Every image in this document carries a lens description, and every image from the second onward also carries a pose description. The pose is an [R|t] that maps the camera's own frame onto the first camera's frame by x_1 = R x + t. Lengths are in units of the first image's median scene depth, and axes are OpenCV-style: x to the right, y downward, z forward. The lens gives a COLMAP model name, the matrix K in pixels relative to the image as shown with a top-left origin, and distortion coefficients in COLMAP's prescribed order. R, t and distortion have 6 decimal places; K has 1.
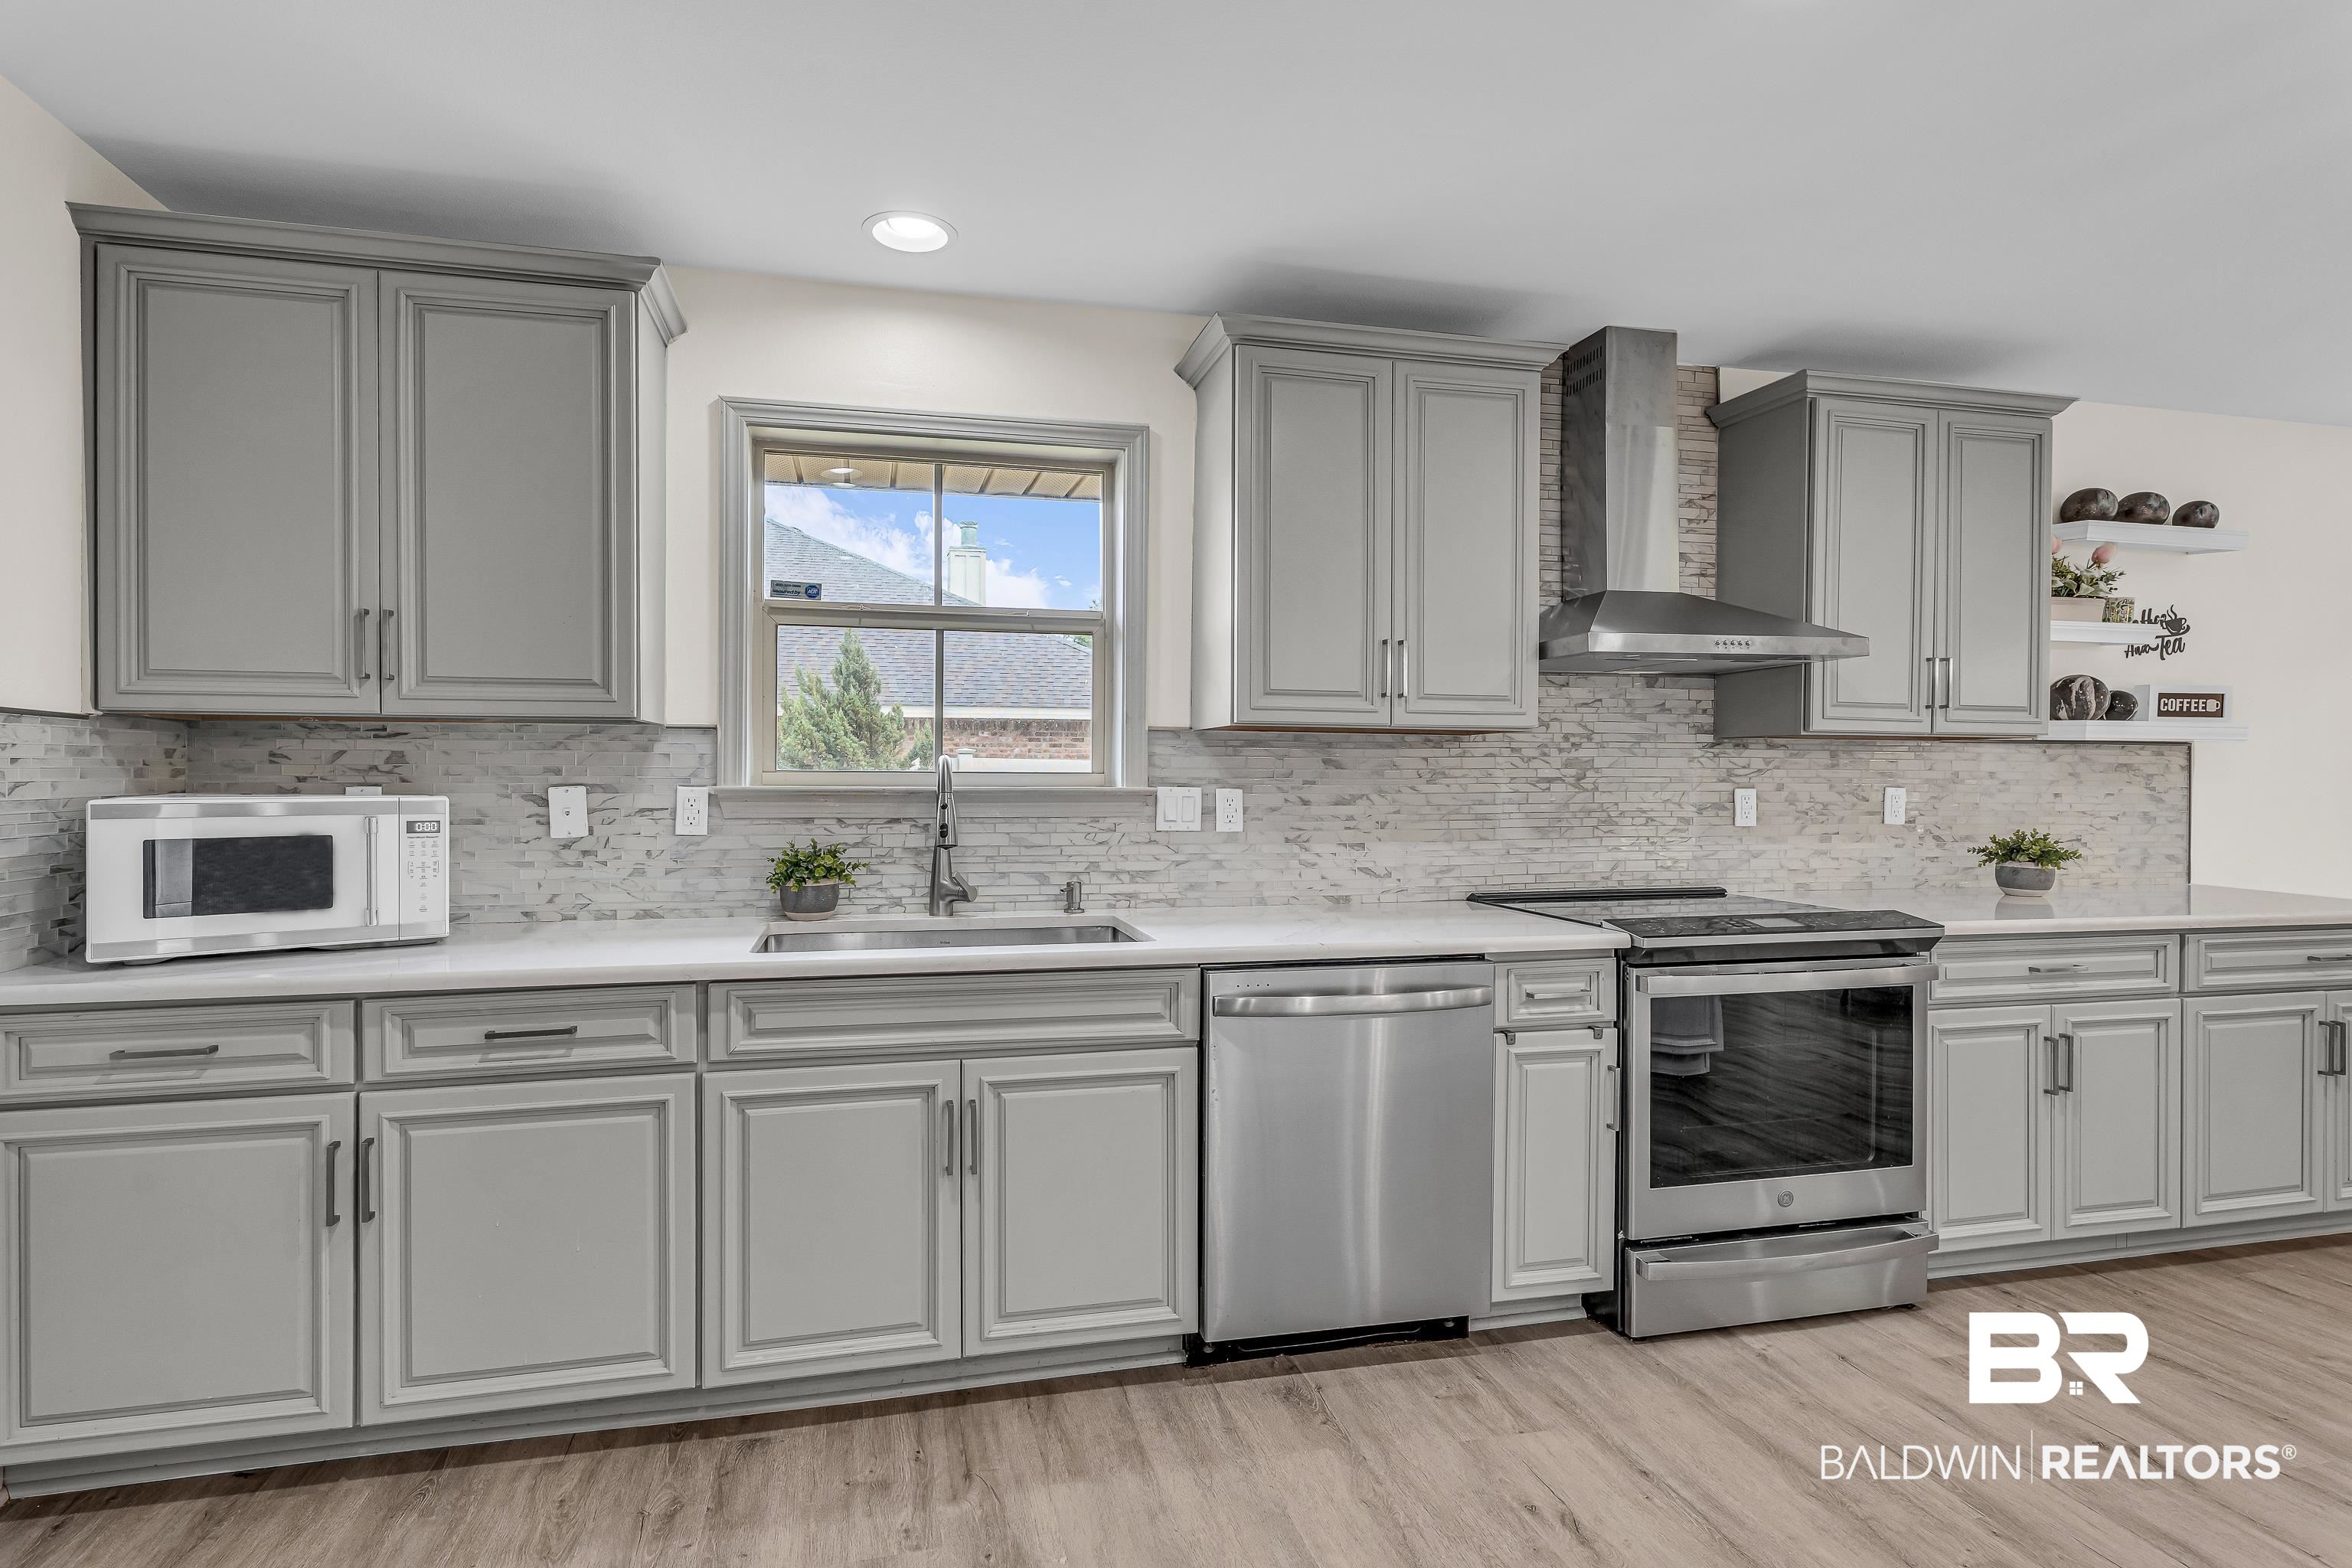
lens RADIAL K [[1074.1, 0, 1162.0], [0, 1074.1, 782.4], [0, 0, 1]] dist [0.001821, -0.000021]
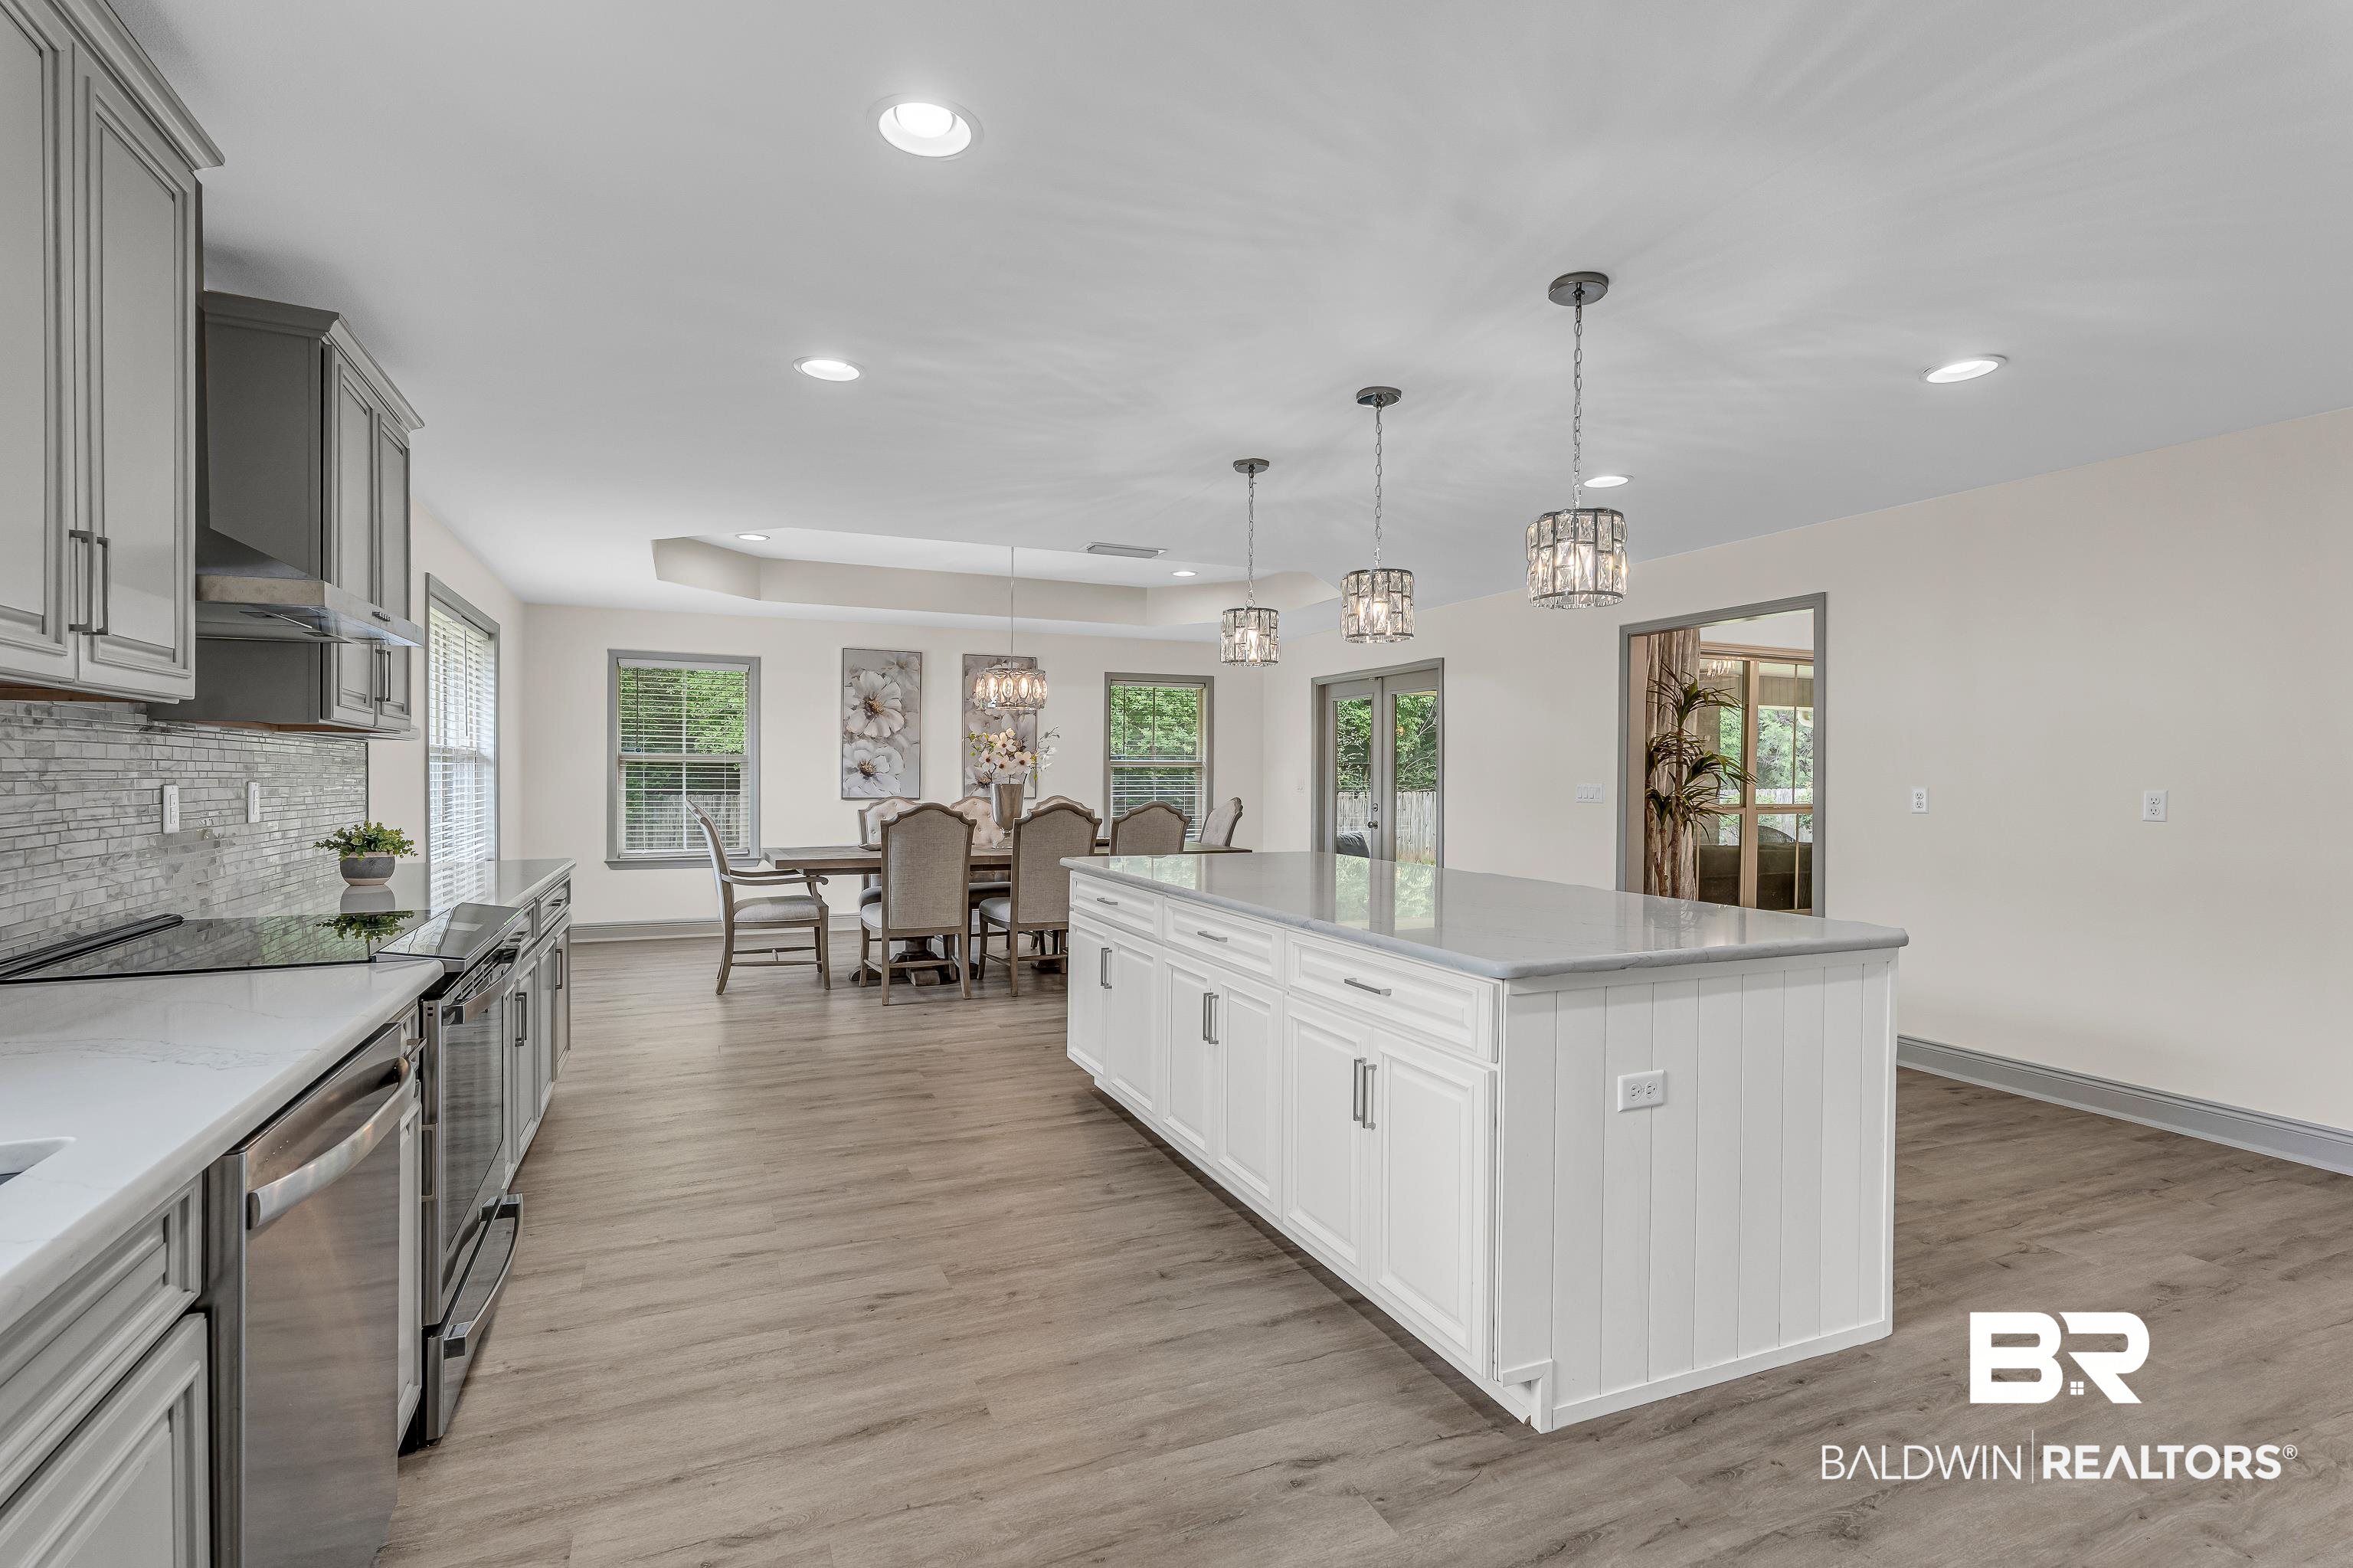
lens RADIAL K [[1074.6, 0, 1151.1], [0, 1074.6, 784.9], [0, 0, 1]] dist [0.001821, -0.000021]
pose [[-0.129069, -0.013897, 0.991538, -0.379681], [-0.005818, 0.999895, 0.013257, -0.010222], [-0.991619, -0.004058, -0.129136, 0.450365]]
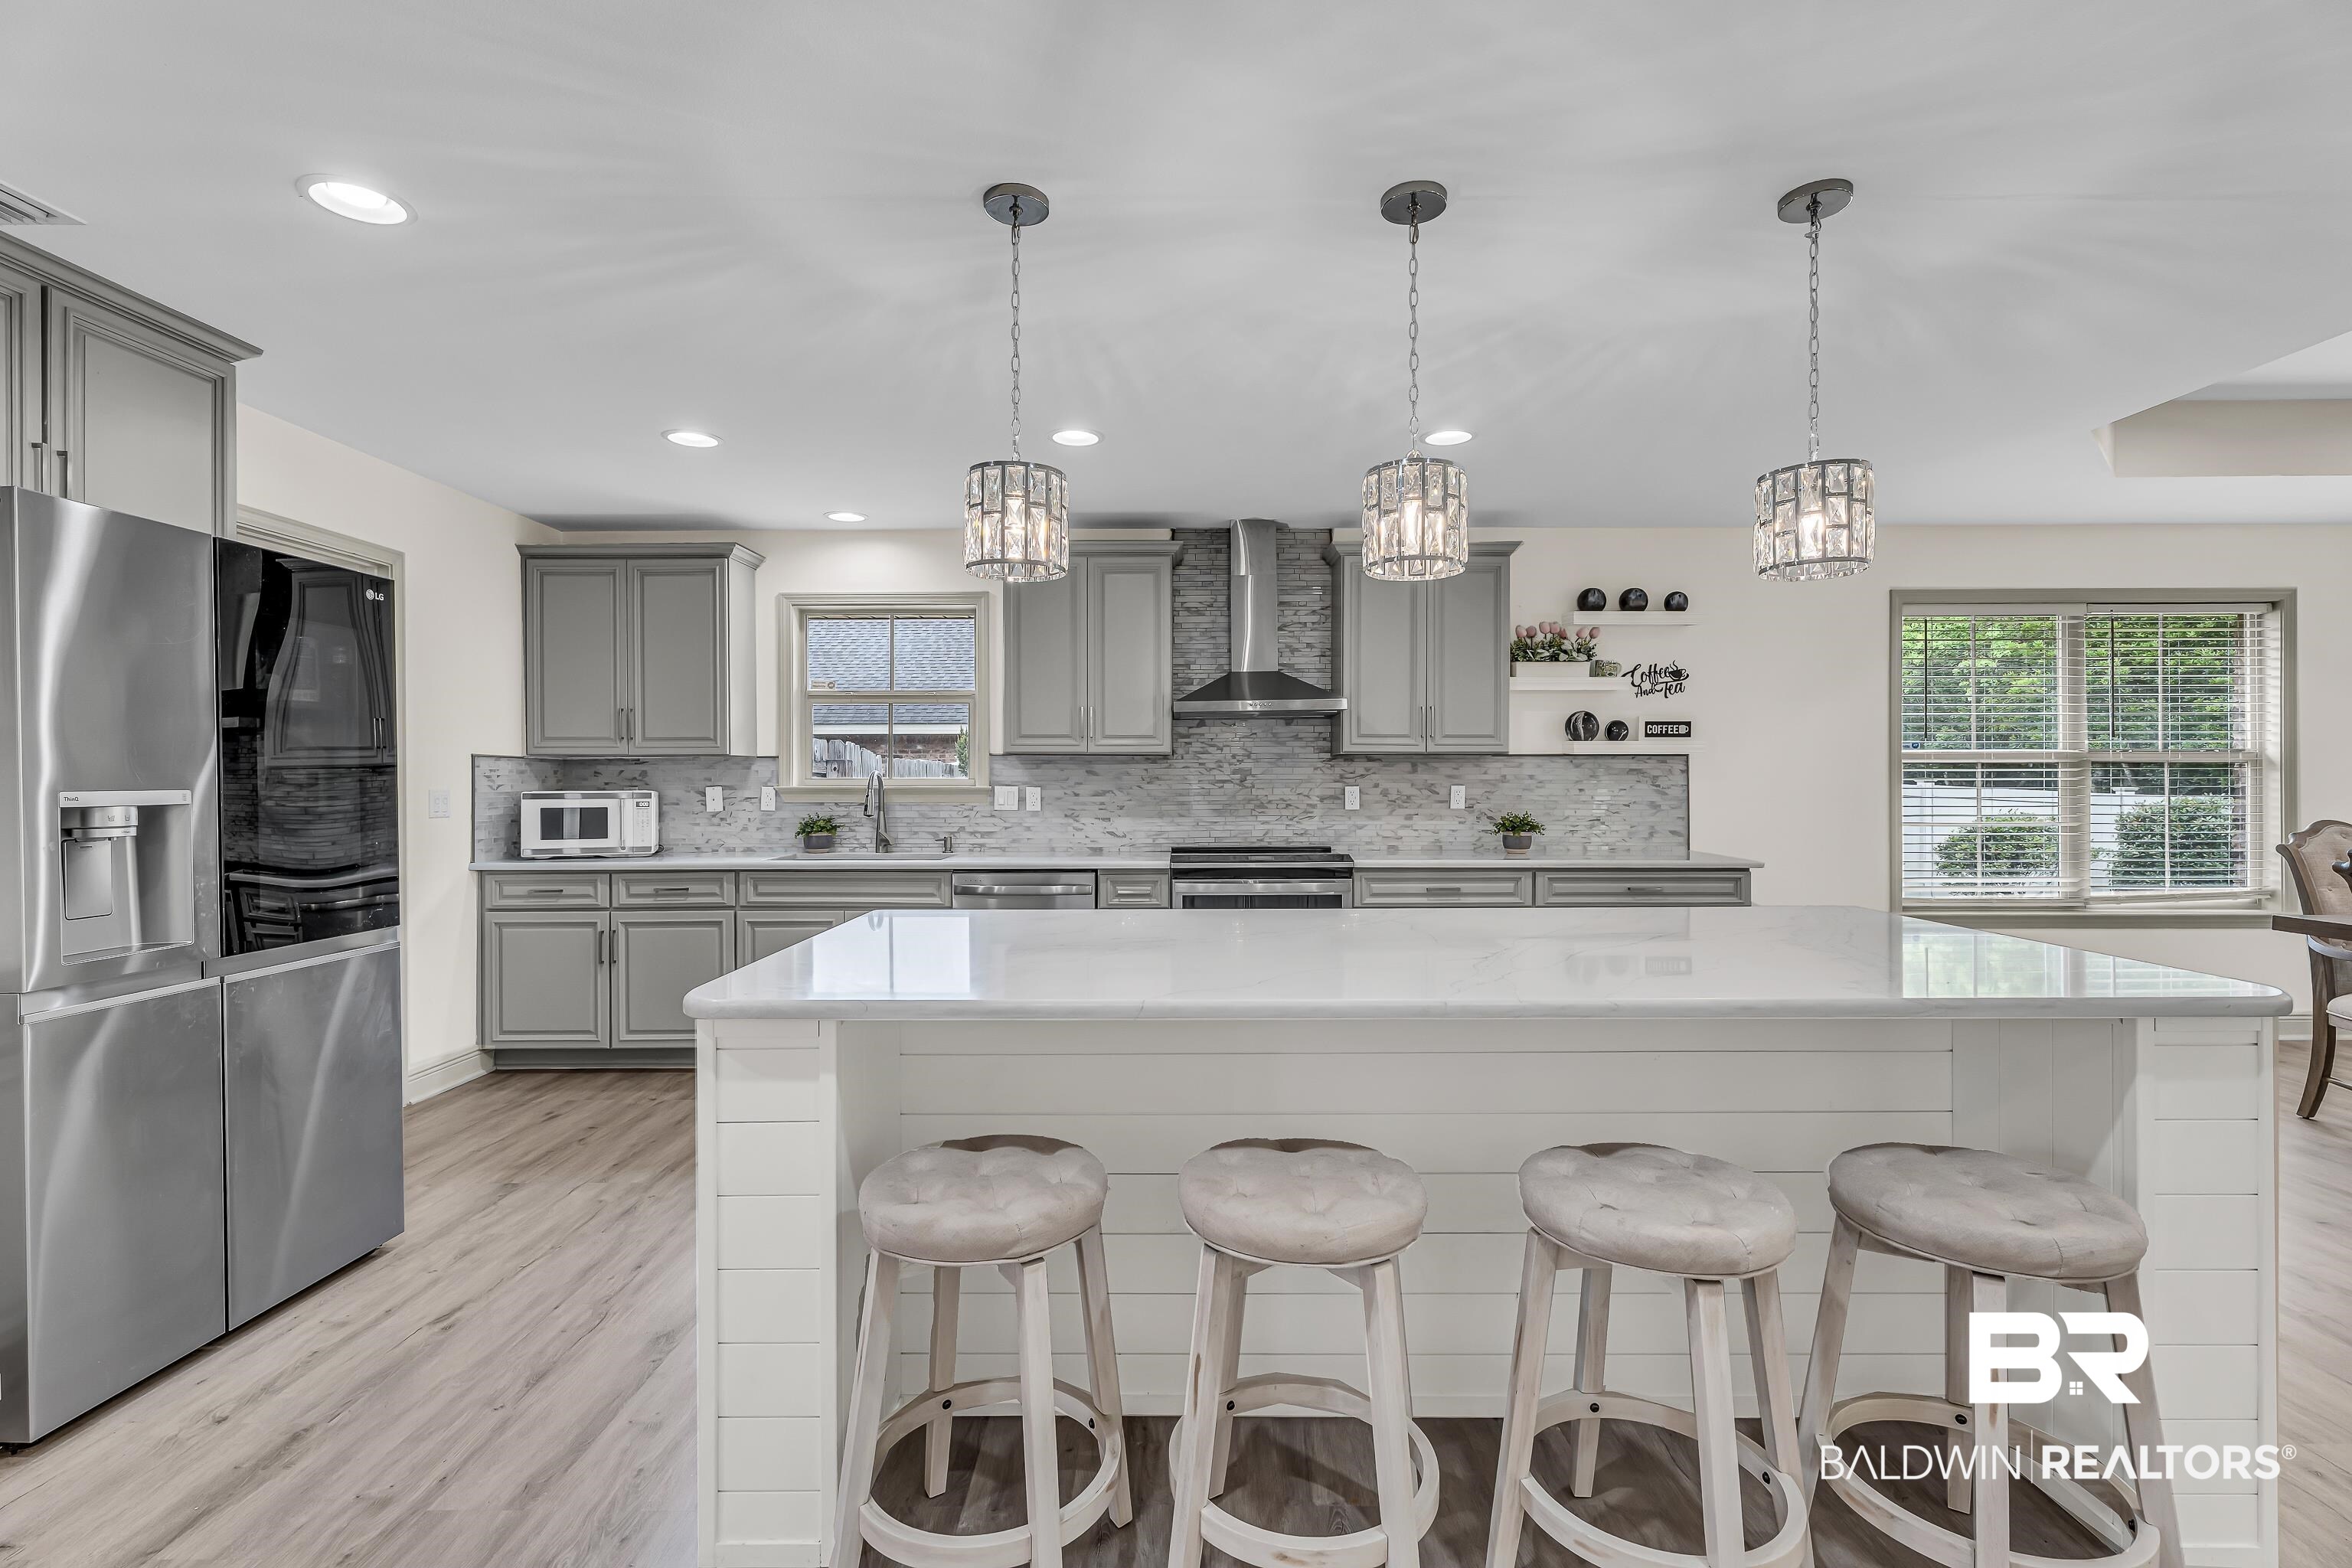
lens RADIAL K [[1074.1, 0, 1170.9], [0, 1074.1, 785.9], [0, 0, 1]] dist [0.001821, -0.000021]
pose [[0.964165, -0.003685, -0.265276, 0.785641], [0.003249, 0.999993, -0.002081, 0.008491], [0.265282, 0.001144, 0.964170, -0.707507]]
